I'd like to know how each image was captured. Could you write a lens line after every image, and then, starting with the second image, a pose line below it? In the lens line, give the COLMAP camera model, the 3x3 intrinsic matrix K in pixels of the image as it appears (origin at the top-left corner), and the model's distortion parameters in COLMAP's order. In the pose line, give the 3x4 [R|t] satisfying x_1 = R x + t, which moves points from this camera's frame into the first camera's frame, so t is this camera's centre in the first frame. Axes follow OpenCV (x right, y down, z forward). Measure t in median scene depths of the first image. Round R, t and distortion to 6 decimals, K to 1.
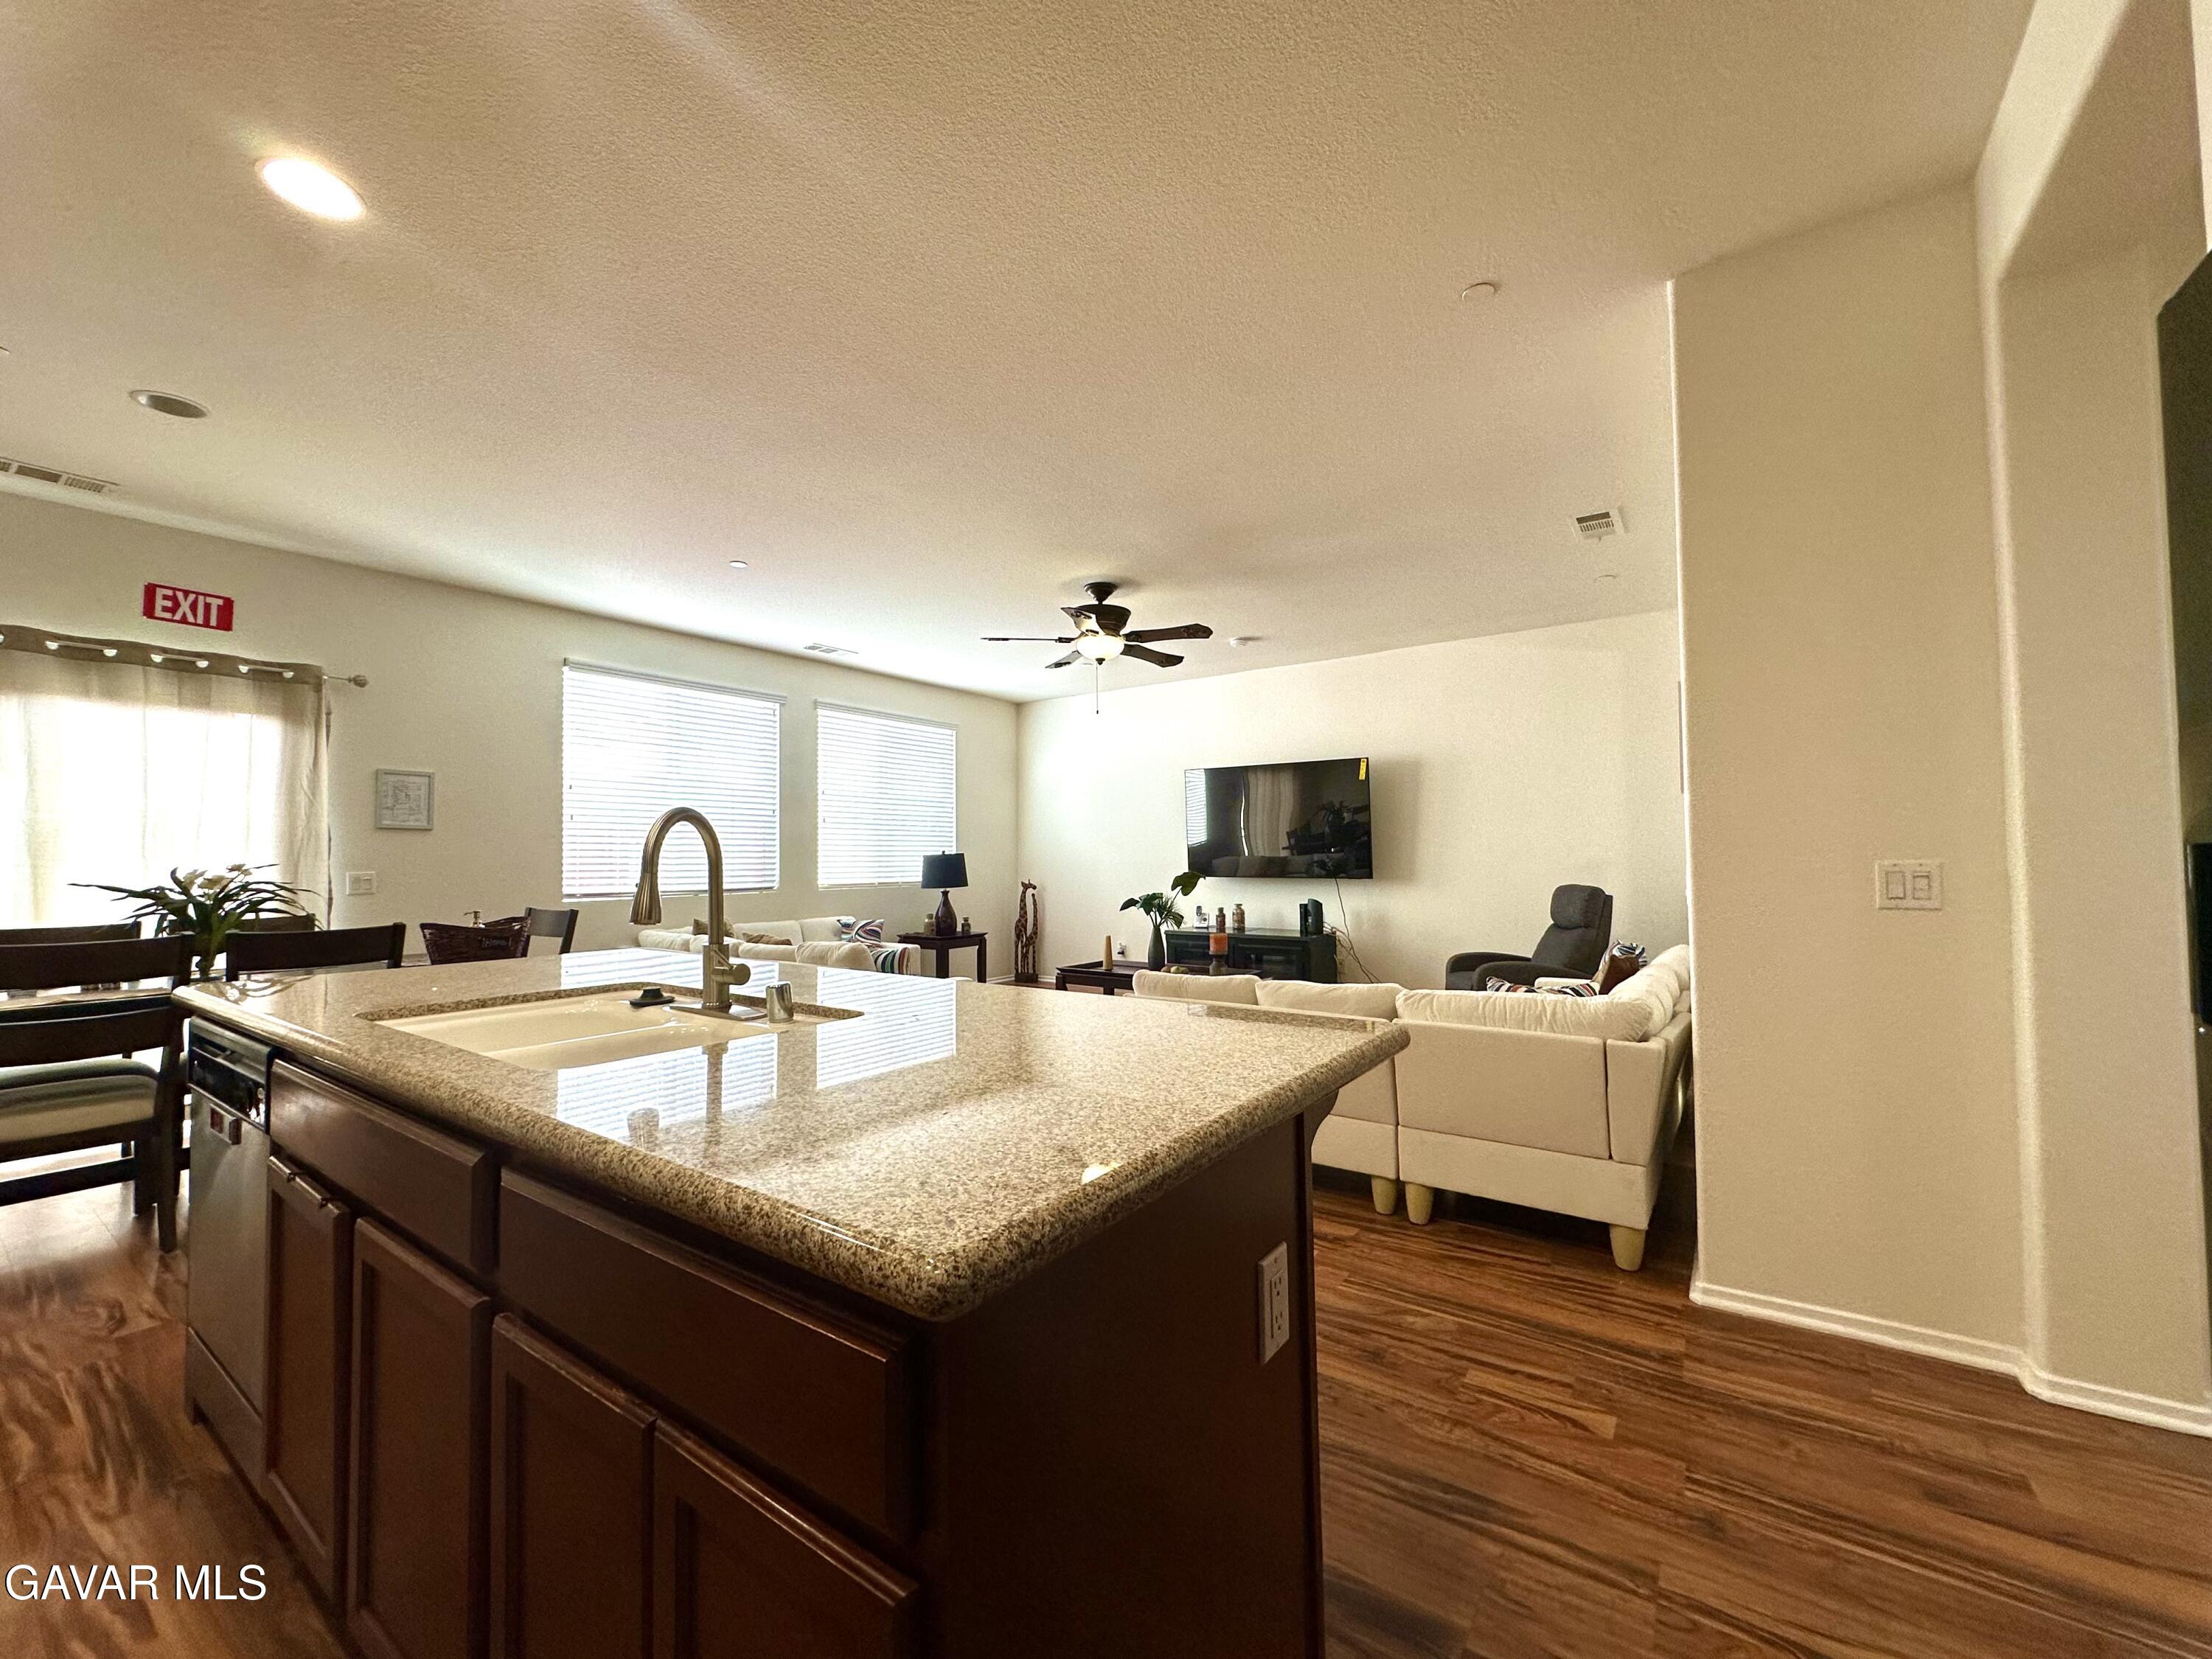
lens RADIAL K [[880.4, 0, 1105.0], [0, 880.4, 830.6], [0, 0, 1]] dist [-0.005358, 0.000577]
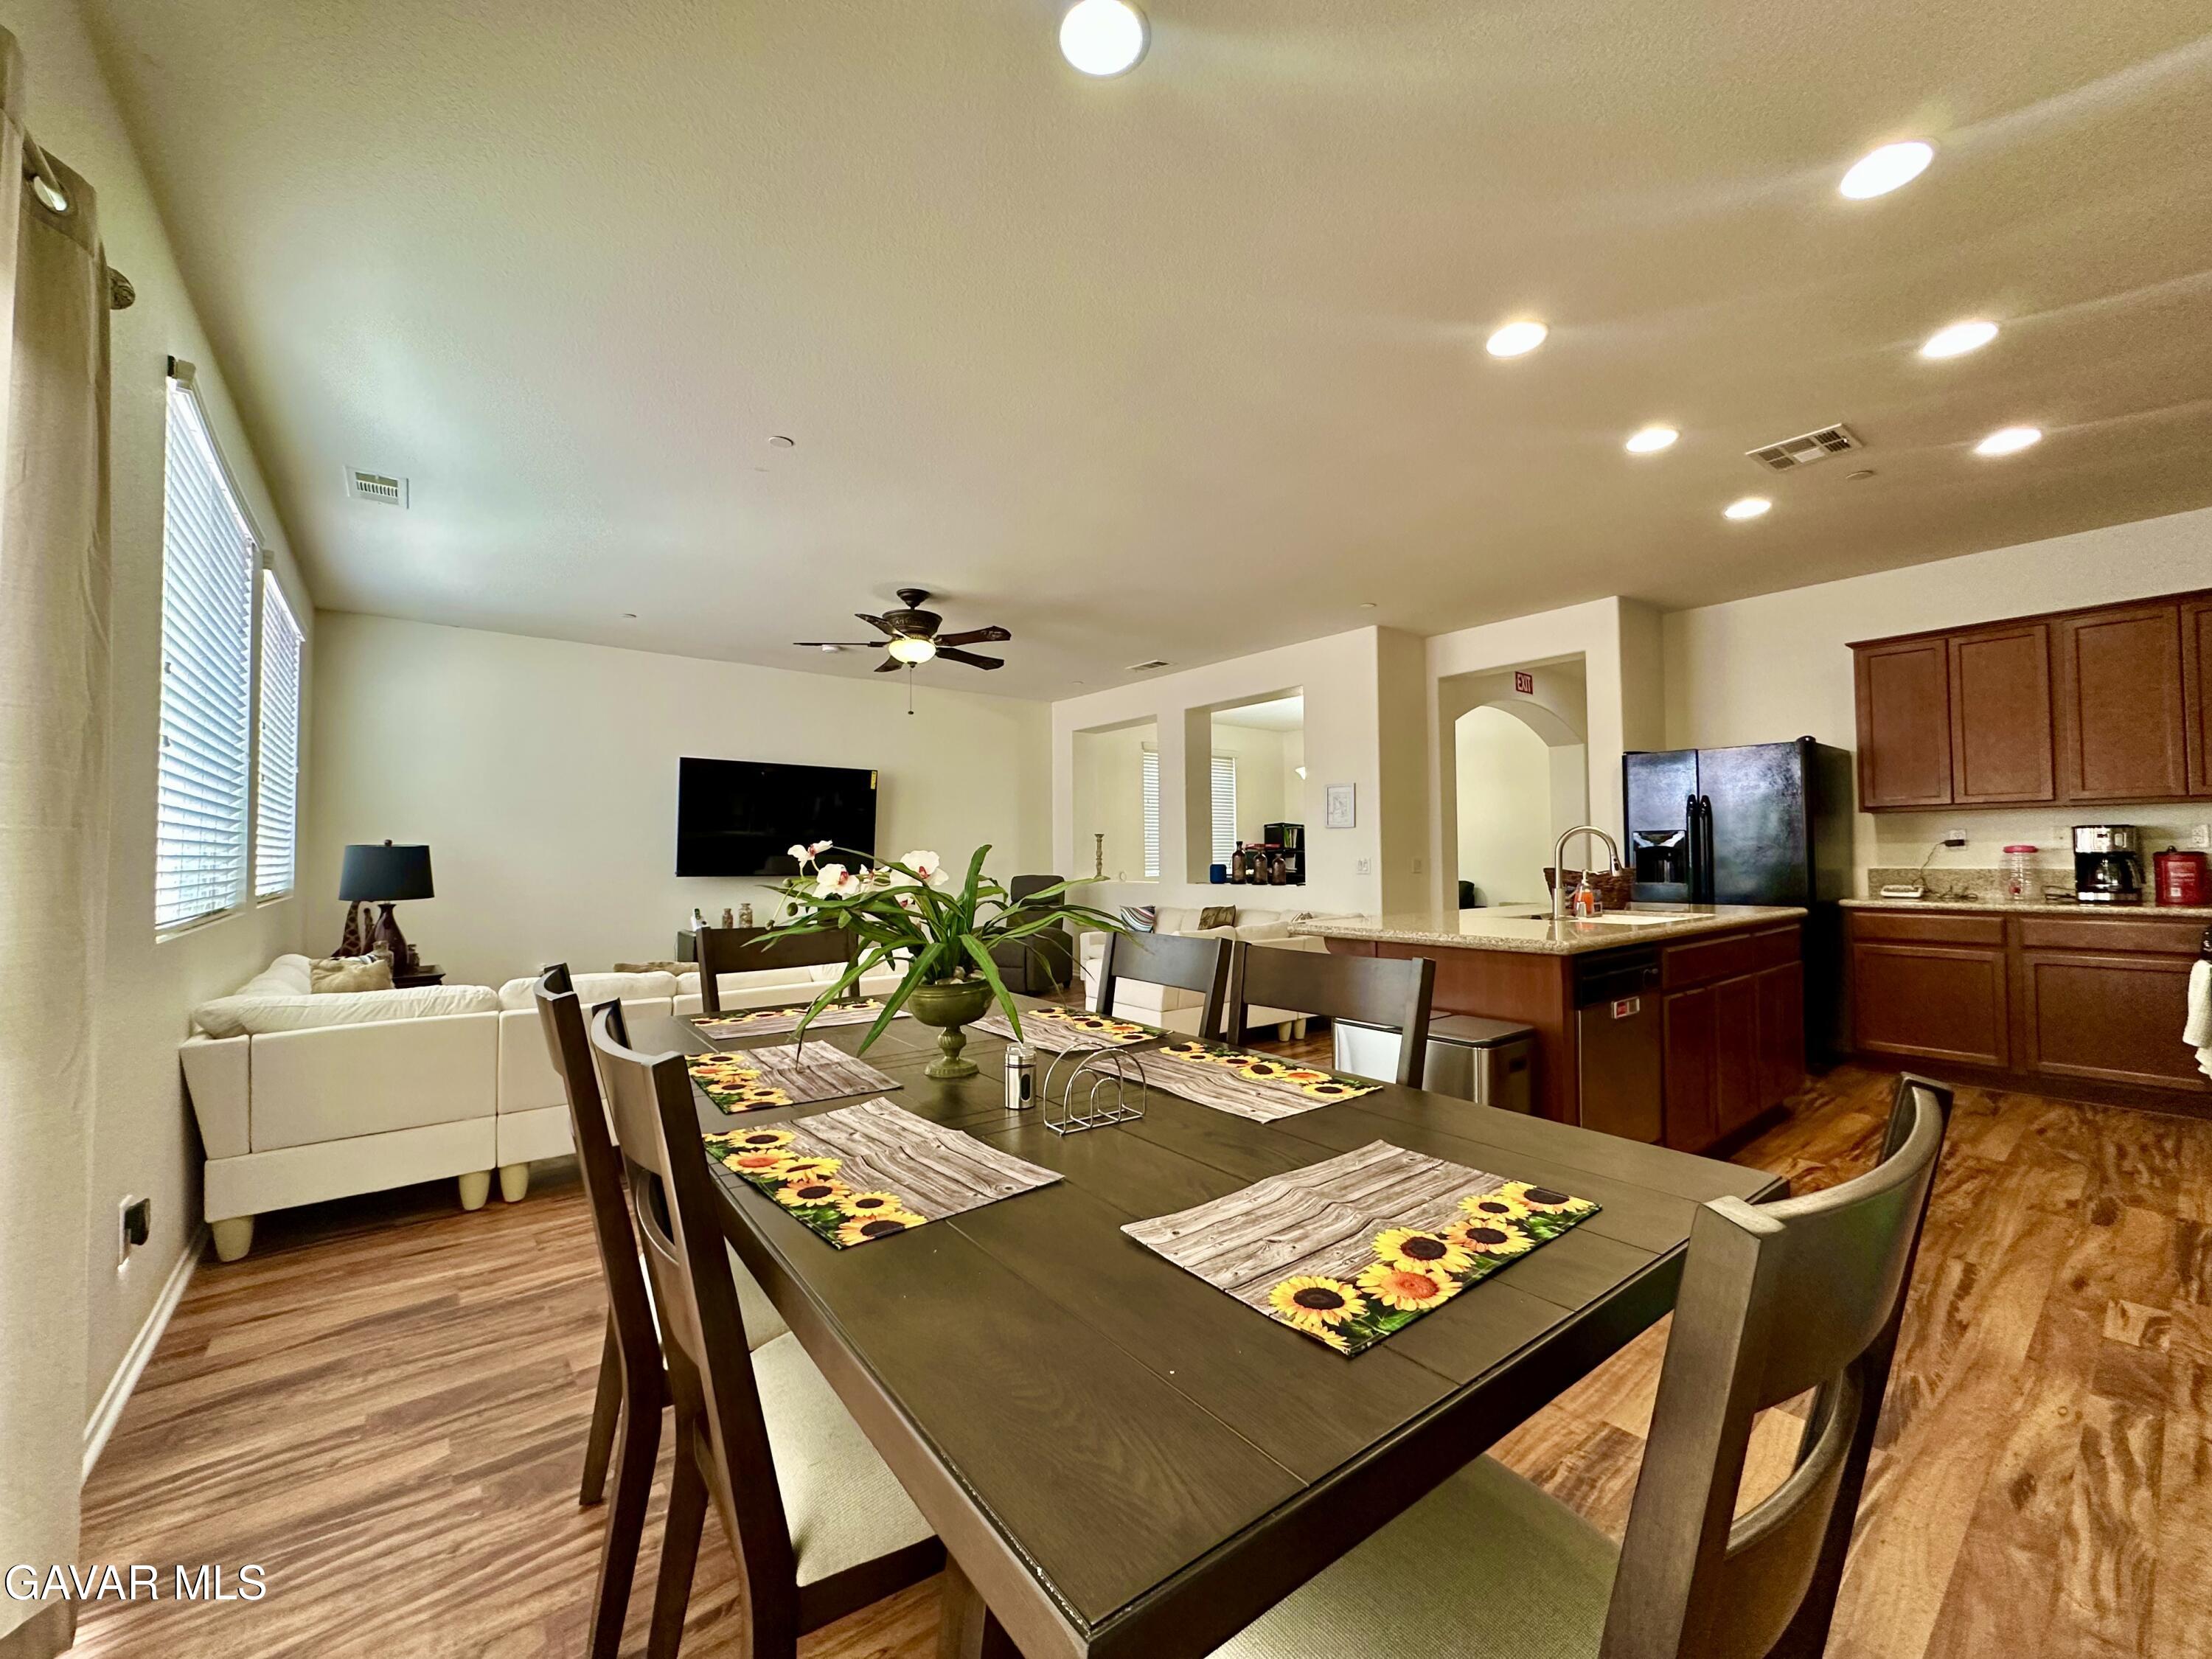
lens RADIAL K [[890.9, 0, 1113.0], [0, 890.9, 827.6], [0, 0, 1]] dist [-0.001565, 0.000002]
pose [[0.291514, 0.037329, 0.955838, -0.888614], [-0.029756, 0.999109, -0.029944, 0.022404], [-0.956104, -0.019713, 0.292365, 0.432423]]
